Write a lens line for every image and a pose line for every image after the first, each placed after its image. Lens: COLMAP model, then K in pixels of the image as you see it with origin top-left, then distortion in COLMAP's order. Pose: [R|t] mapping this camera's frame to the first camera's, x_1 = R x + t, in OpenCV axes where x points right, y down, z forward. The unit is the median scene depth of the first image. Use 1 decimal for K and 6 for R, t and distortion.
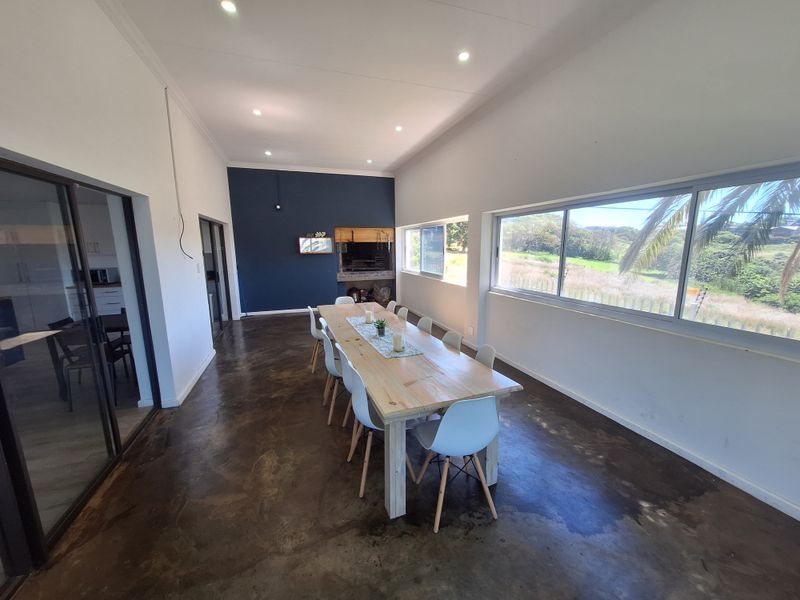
lens RADIAL K [[313.5, 0, 403.0], [0, 313.5, 299.8], [0, 0, 1]] dist [-0.000066, 0.001304]
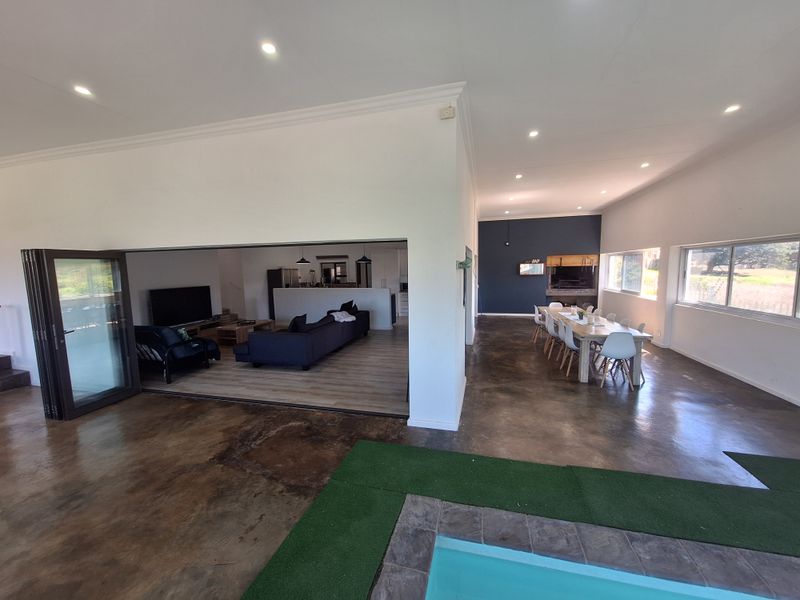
lens RADIAL K [[313.5, 0, 402.8], [0, 313.5, 301.6], [0, 0, 1]] dist [-0.000066, 0.001304]
pose [[0.826247, 0.051785, -0.560923, 0.039443], [-0.084322, 0.995916, -0.032264, 0.066094], [0.556962, 0.073956, 0.827239, -0.474634]]
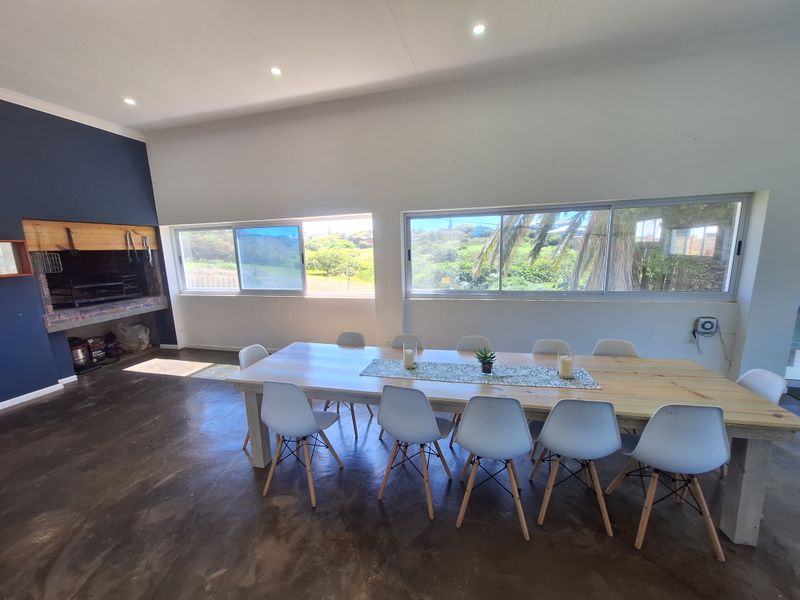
lens RADIAL K [[313.5, 0, 397.4], [0, 313.5, 300.2], [0, 0, 1]] dist [-0.000066, 0.001304]
pose [[0.566523, -0.149710, 0.810332, -0.306265], [0.166786, 0.983838, 0.065161, -0.053489], [-0.806991, 0.098237, 0.582336, 0.306254]]
